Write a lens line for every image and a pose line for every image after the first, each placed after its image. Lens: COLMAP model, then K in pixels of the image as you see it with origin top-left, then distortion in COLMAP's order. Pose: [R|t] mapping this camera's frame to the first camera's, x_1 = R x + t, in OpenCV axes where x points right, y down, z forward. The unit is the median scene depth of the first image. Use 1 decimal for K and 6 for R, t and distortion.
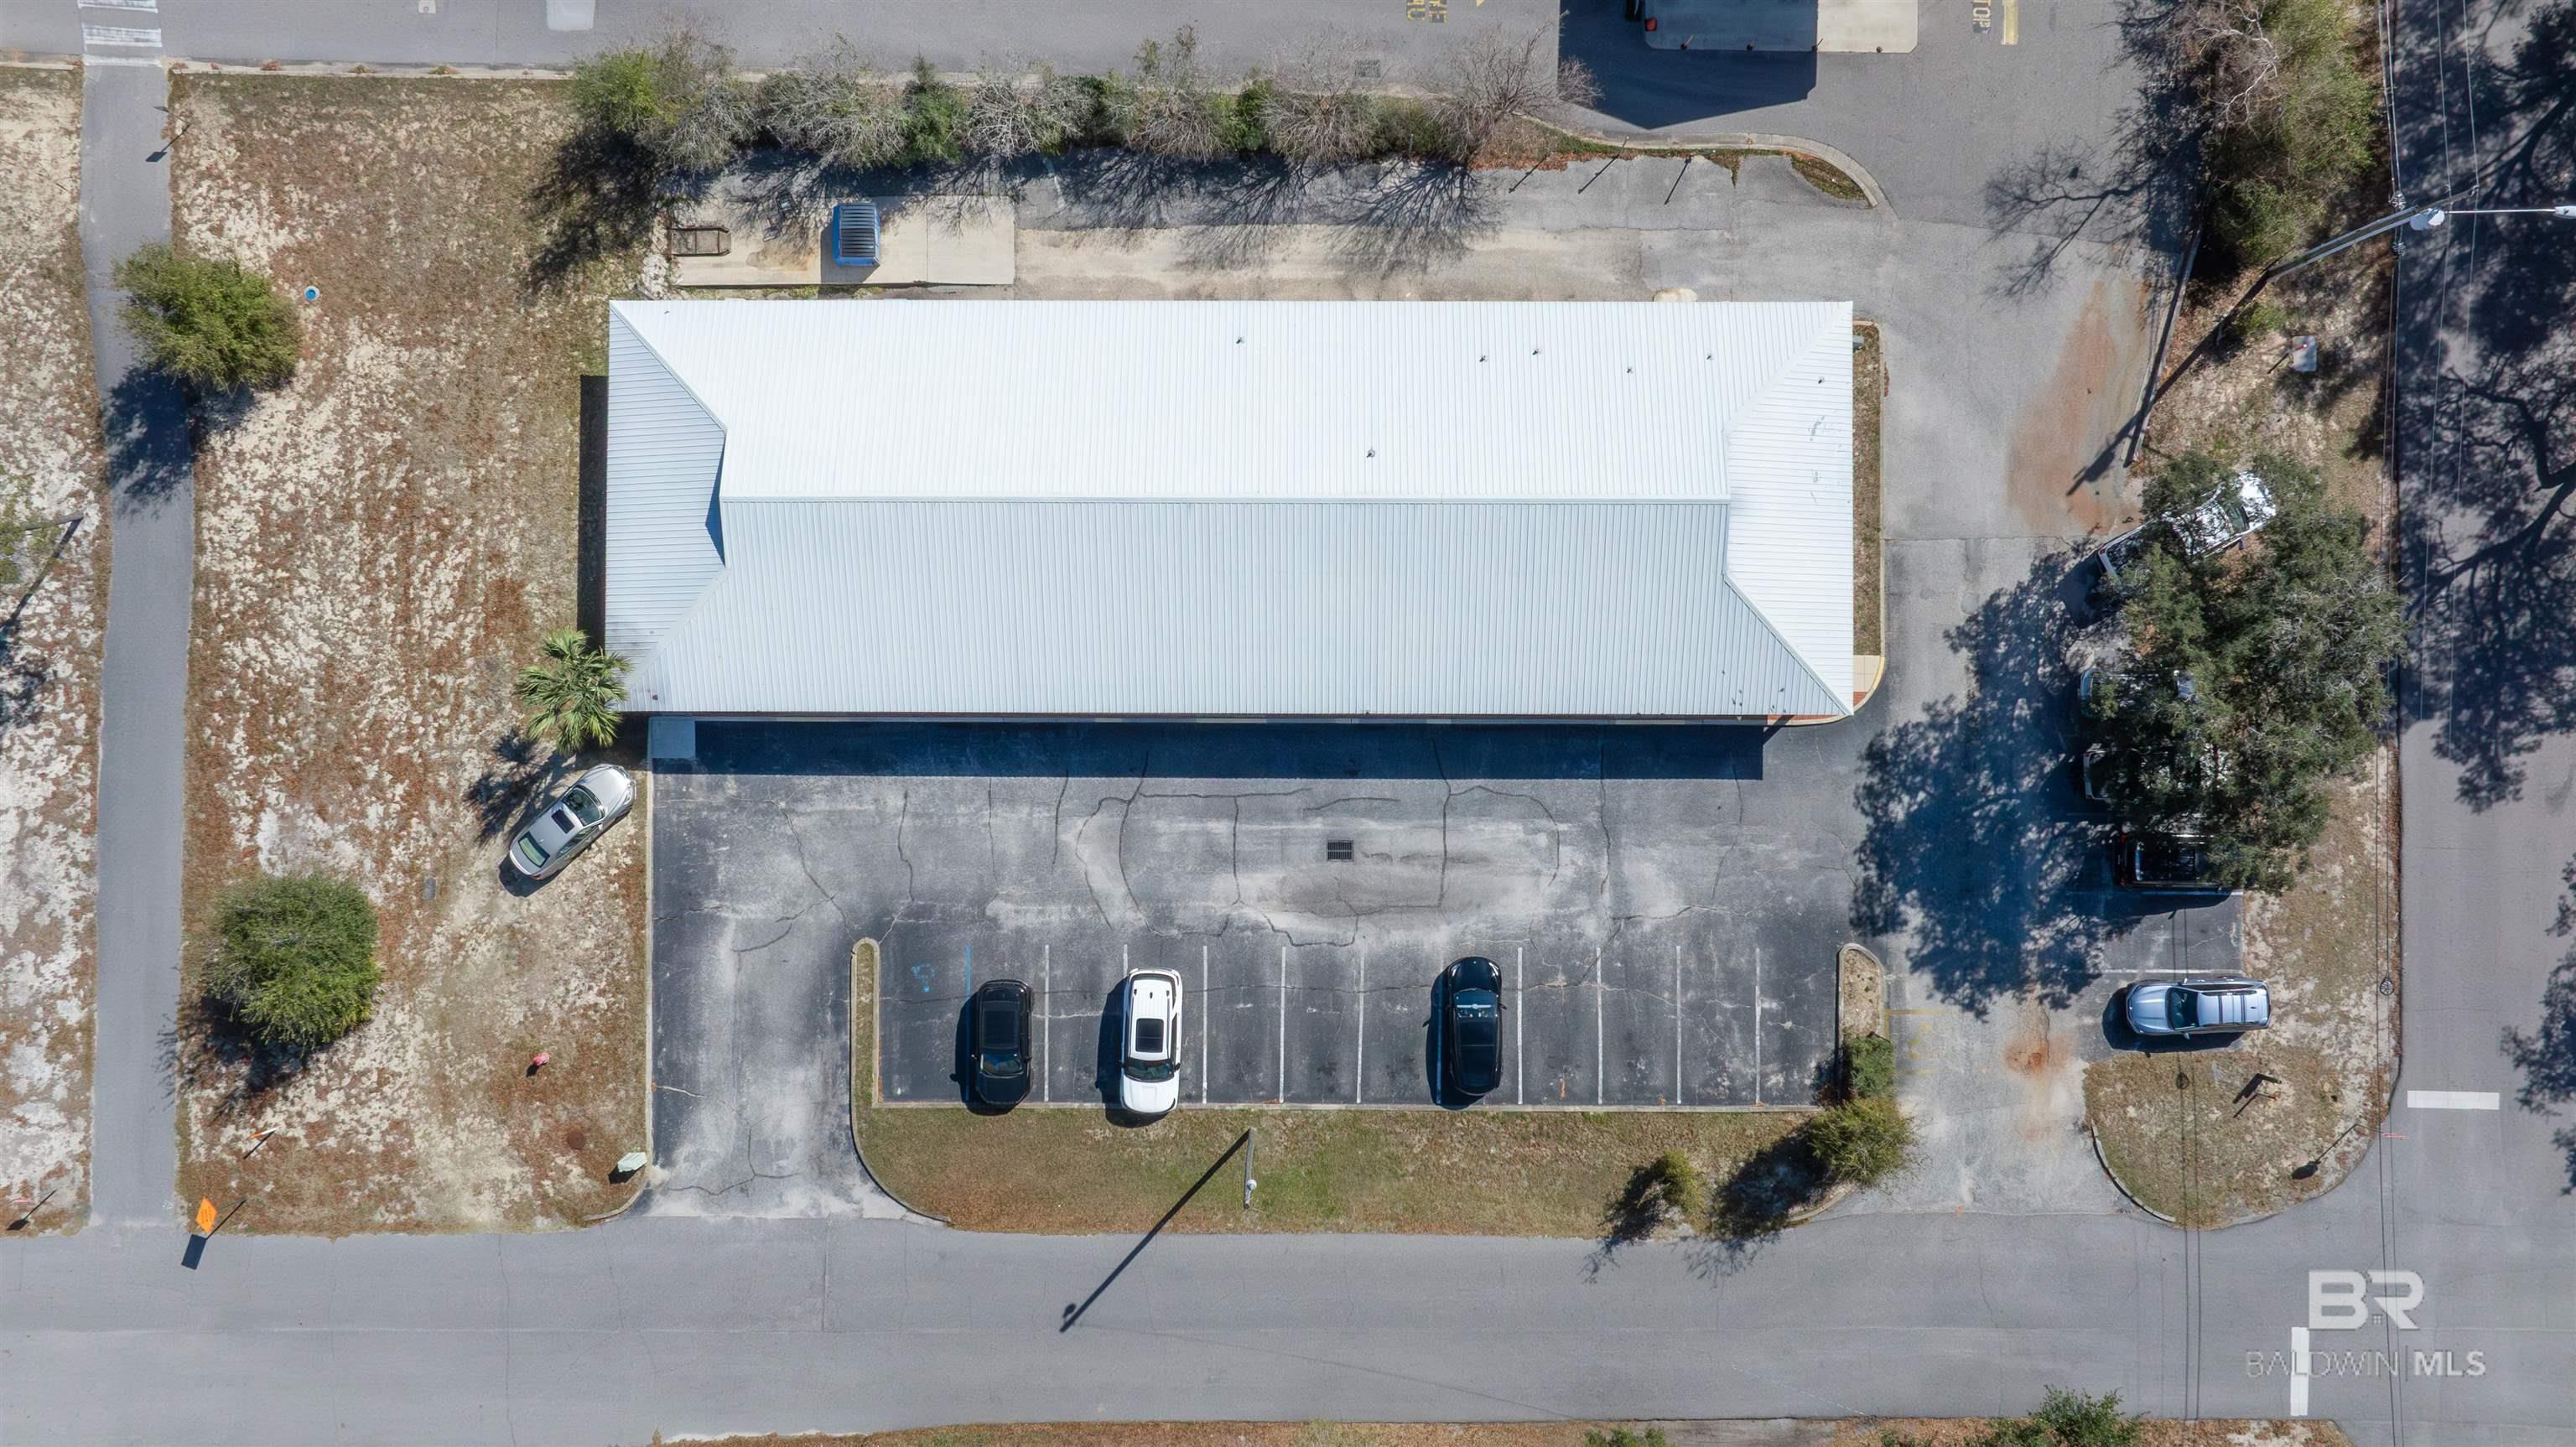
lens RADIAL K [[1808.8, 0, 1295.1], [0, 1808.8, 711.5], [0, 0, 1]] dist [-0.015355, 0.005019]
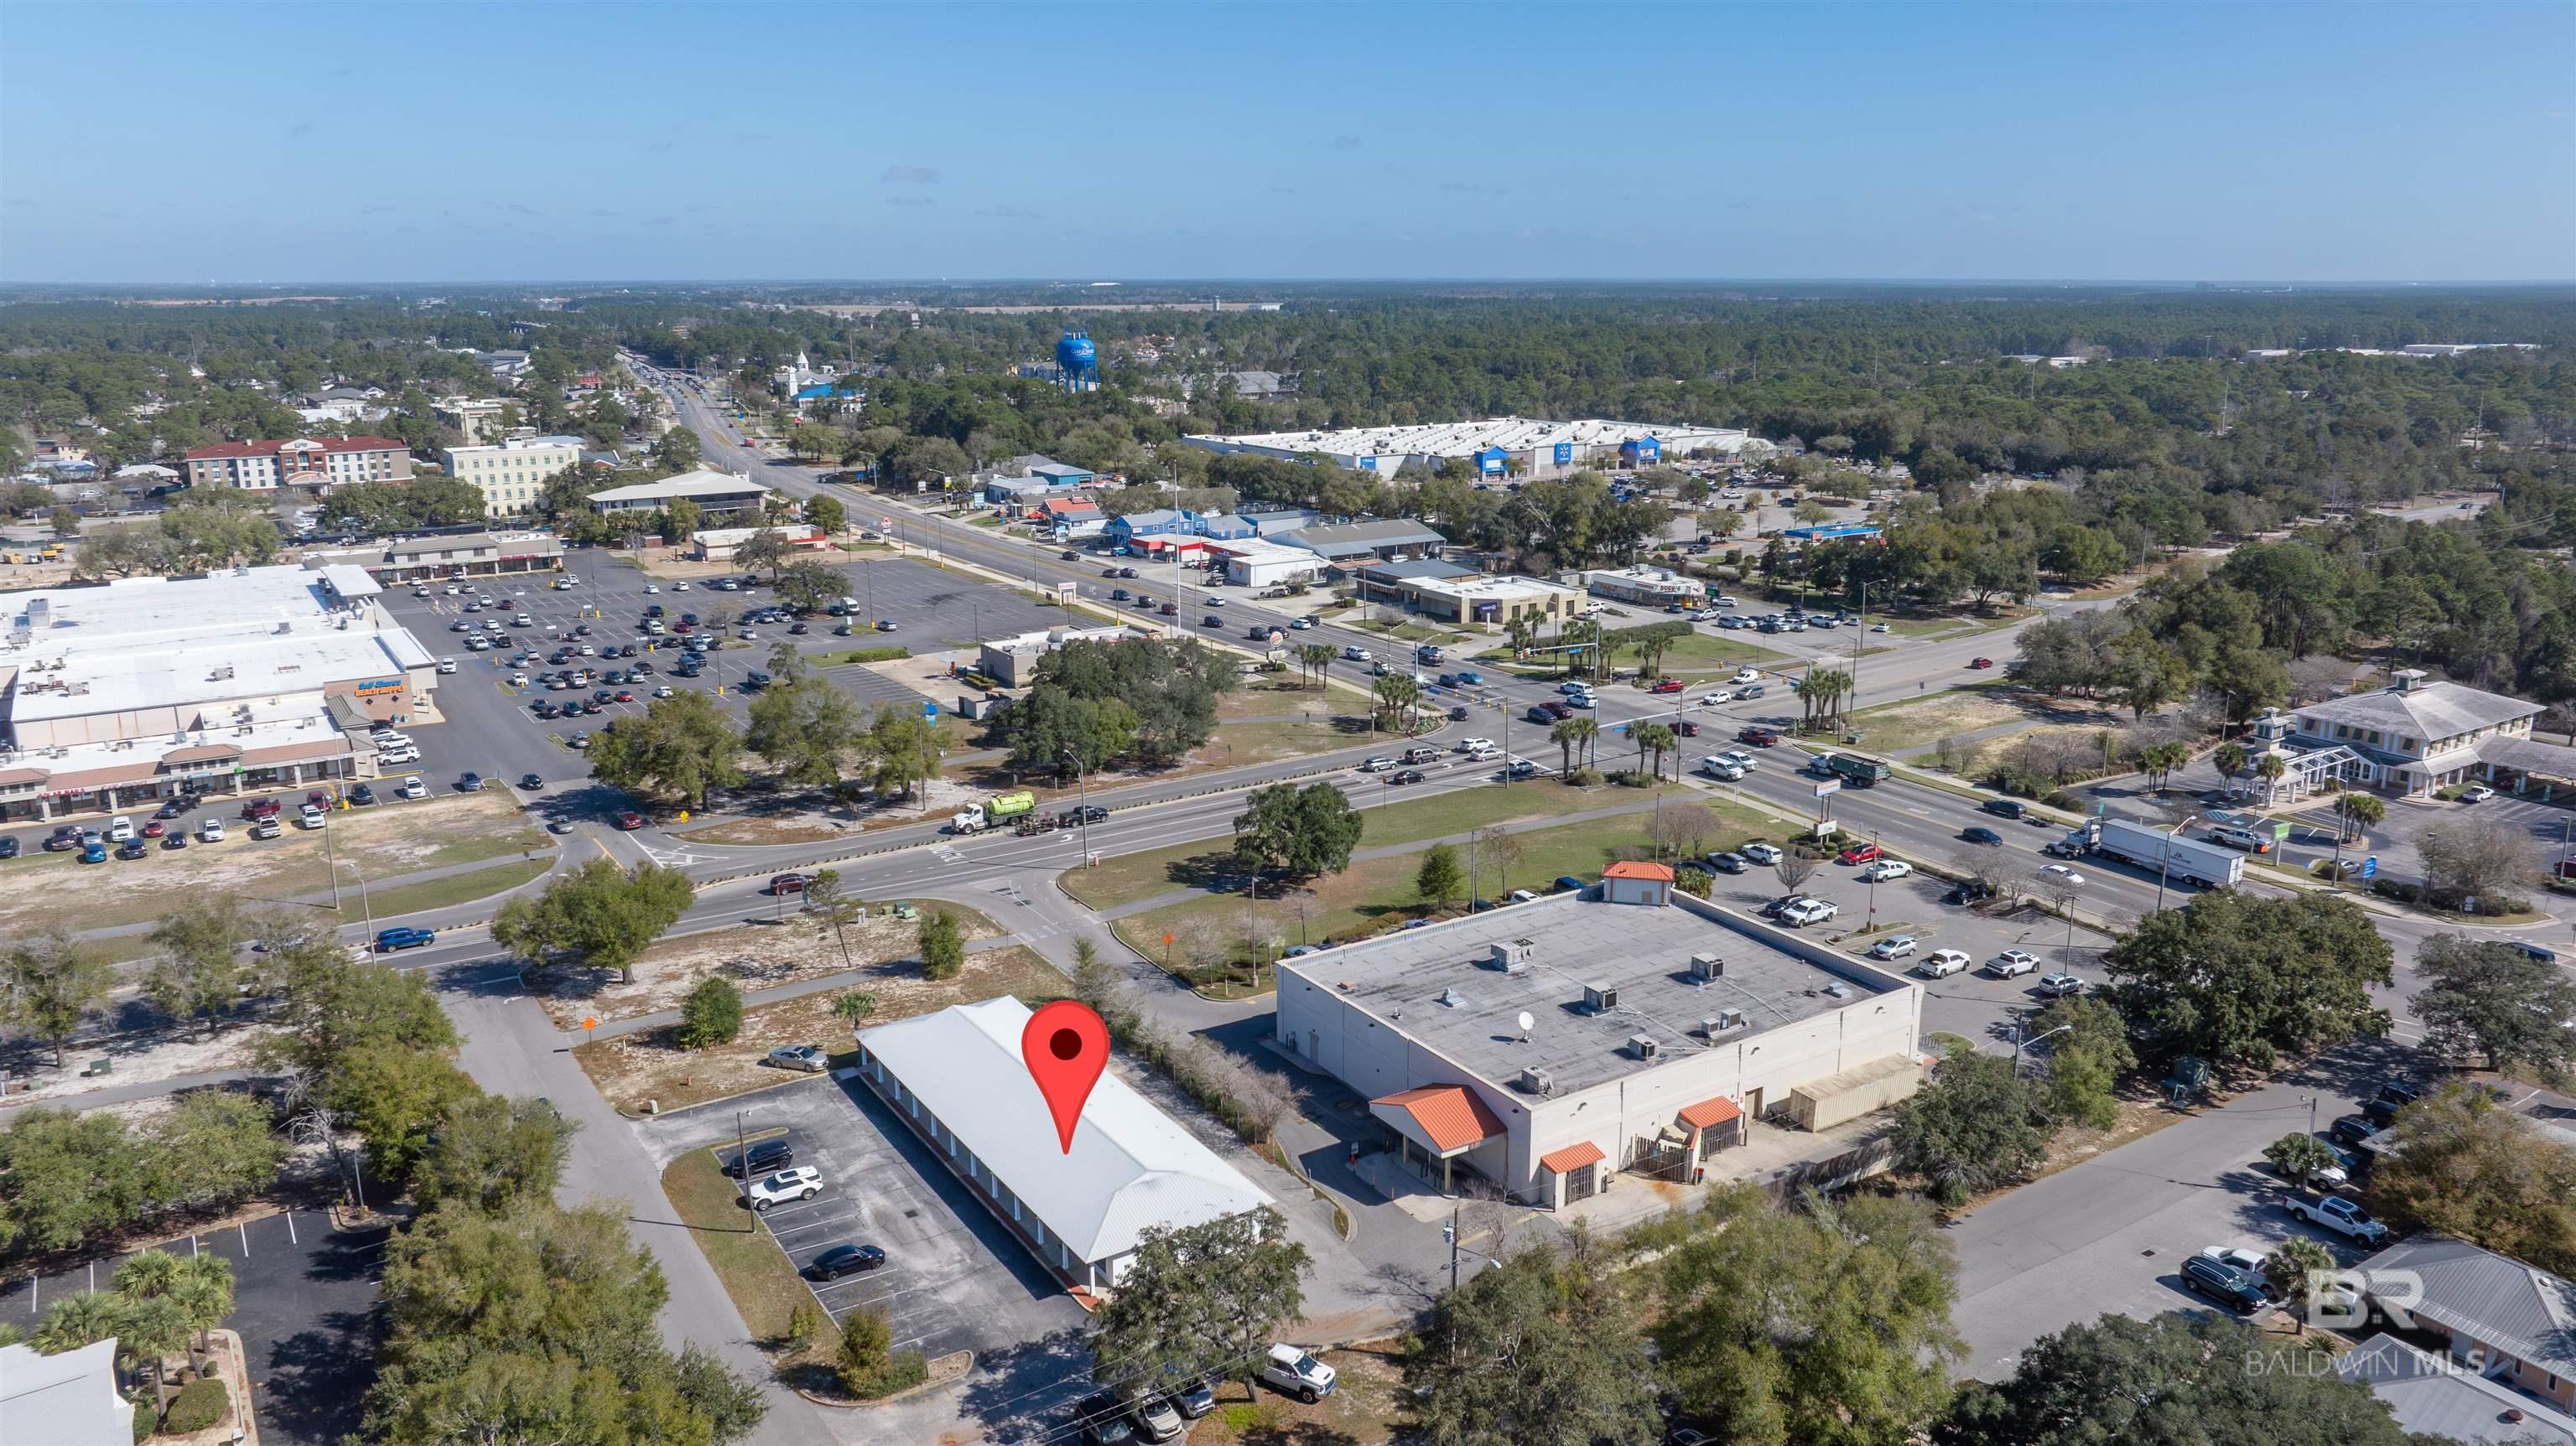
lens RADIAL K [[1808.7, 0, 1295.1], [0, 1808.7, 711.0], [0, 0, 1]] dist [-0.015355, 0.005019]
pose [[0.544135, 0.215116, -0.810951, 1.706122], [-0.838775, 0.161729, -0.519904, 0.650811], [0.019314, 0.963104, 0.268436, -0.028300]]
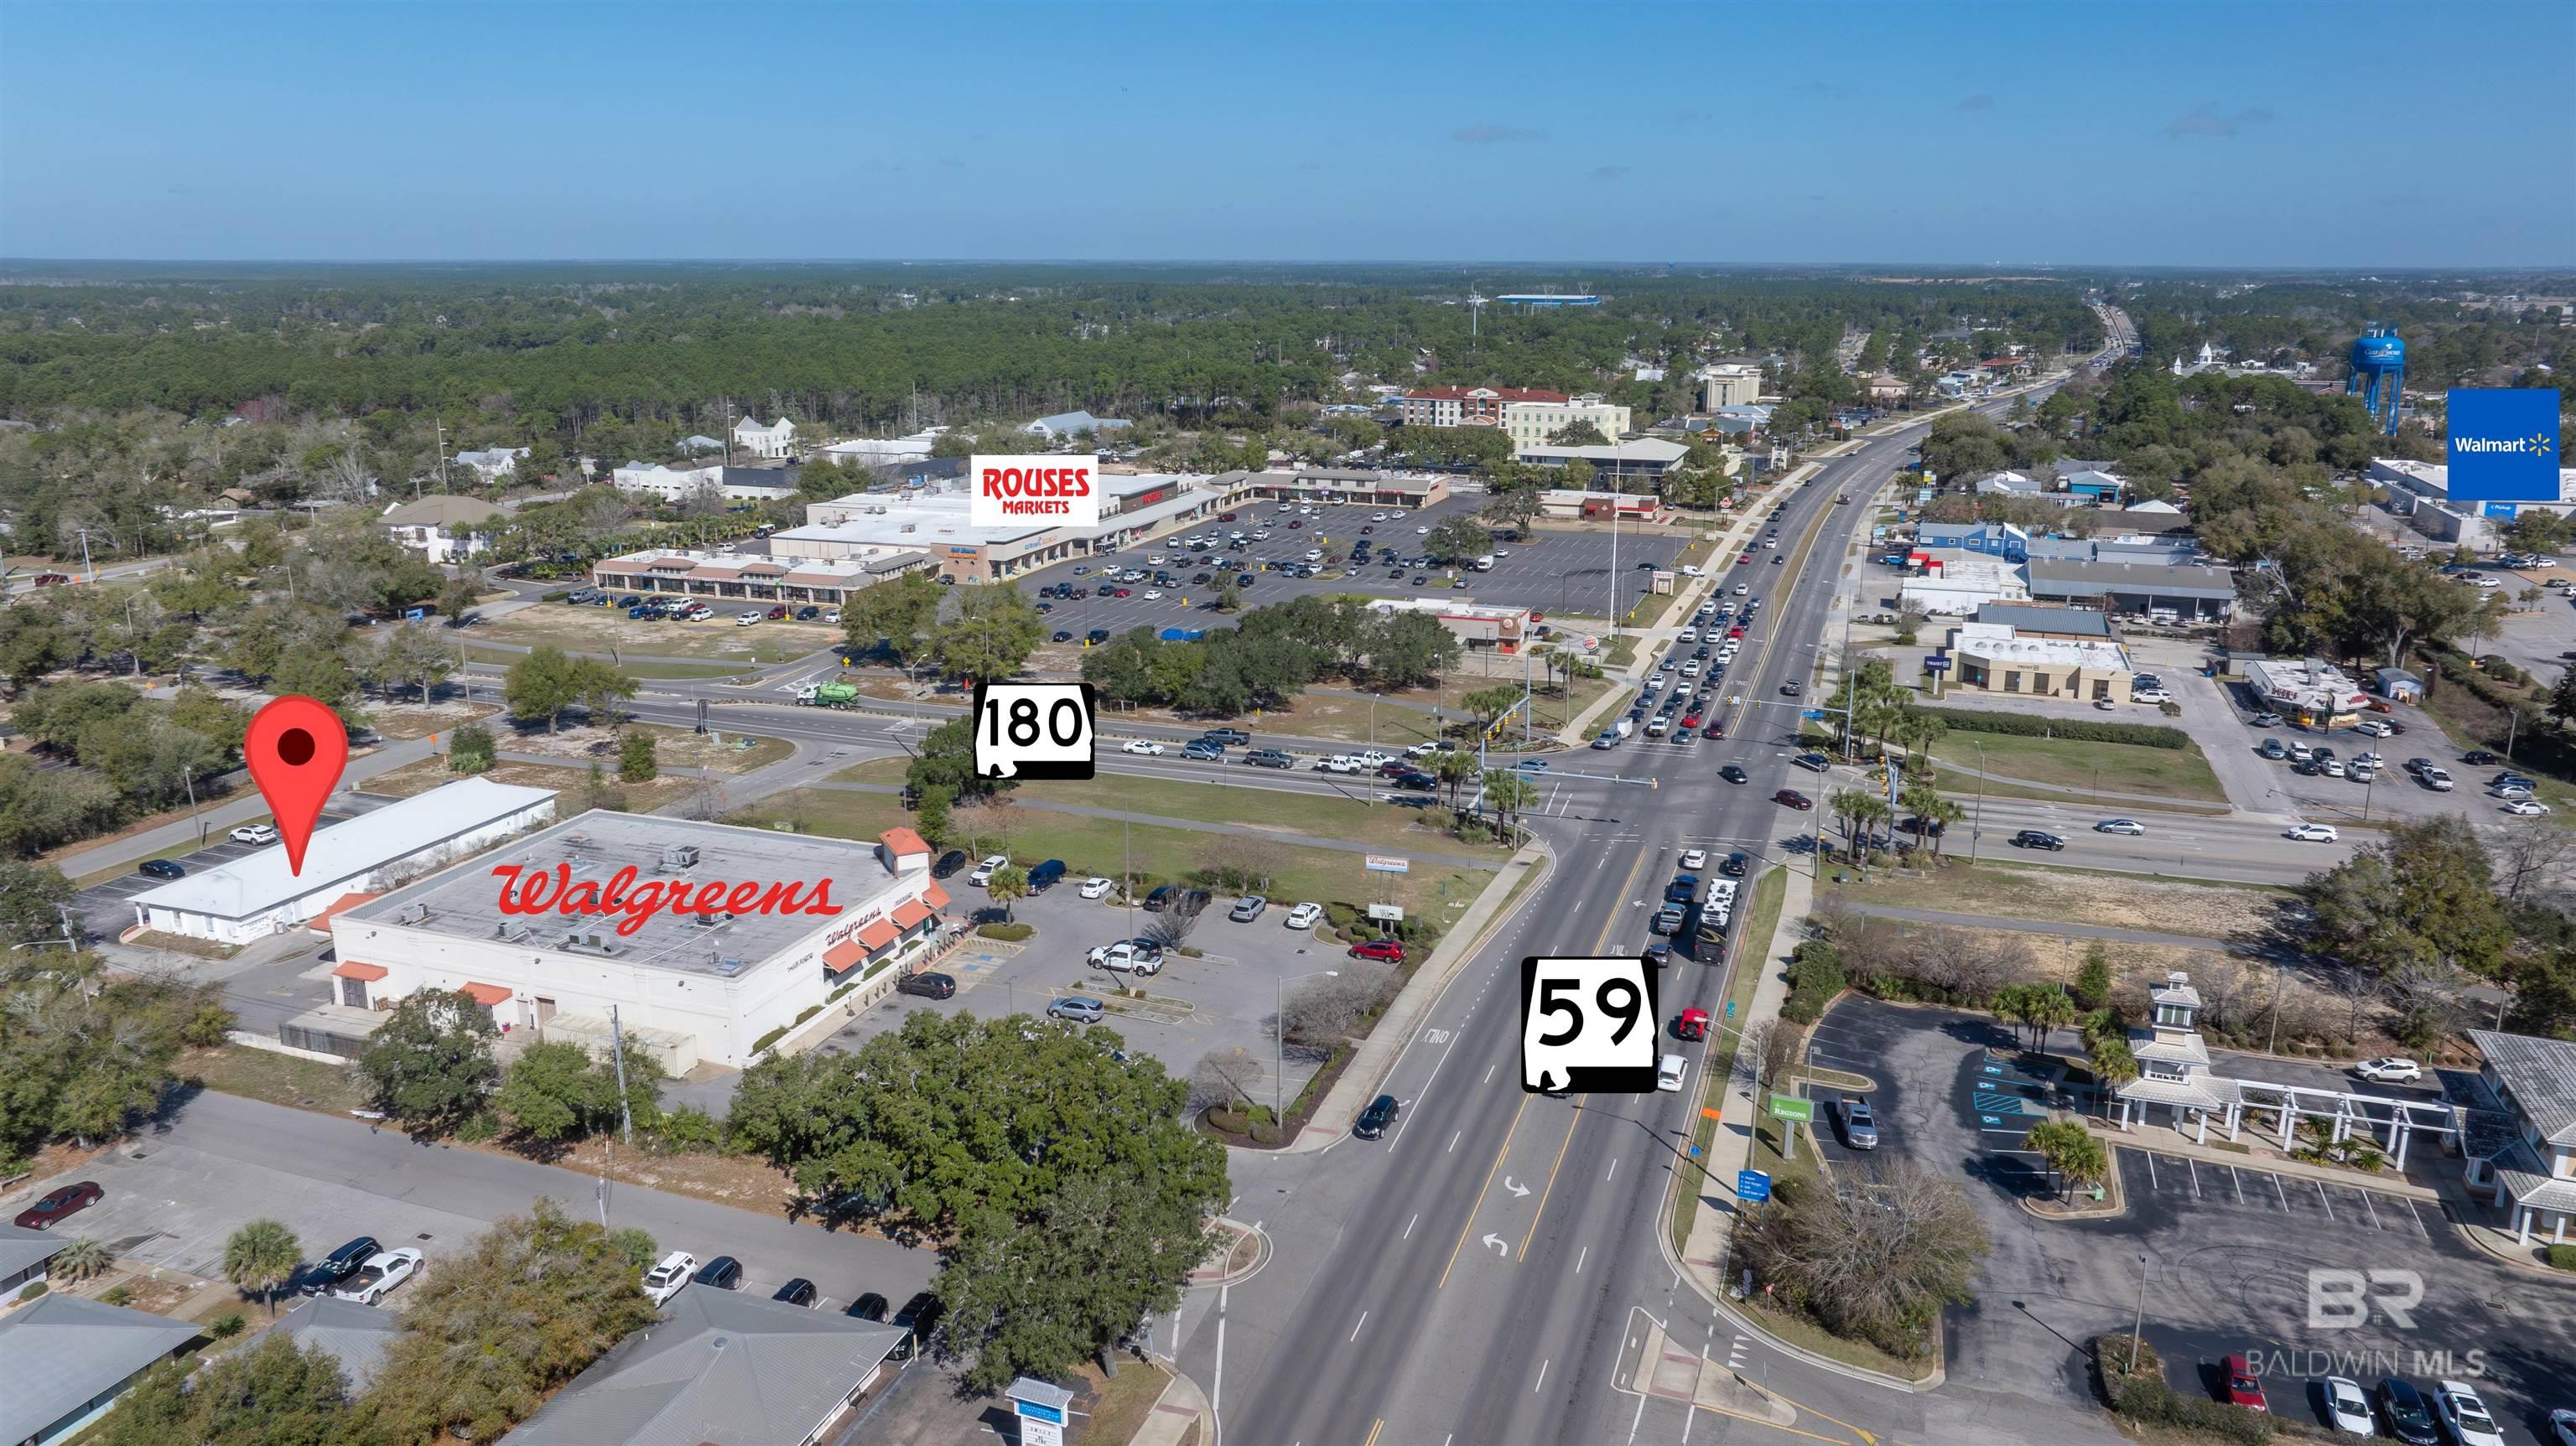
lens RADIAL K [[1808.7, 0, 1295.1], [0, 1808.7, 711.0], [0, 0, 1]] dist [-0.015355, 0.005019]
pose [[-0.317981, 0.249395, -0.914708, 2.058154], [-0.947582, -0.051807, 0.315284, -2.382356], [0.031242, 0.967015, 0.252796, 0.082600]]
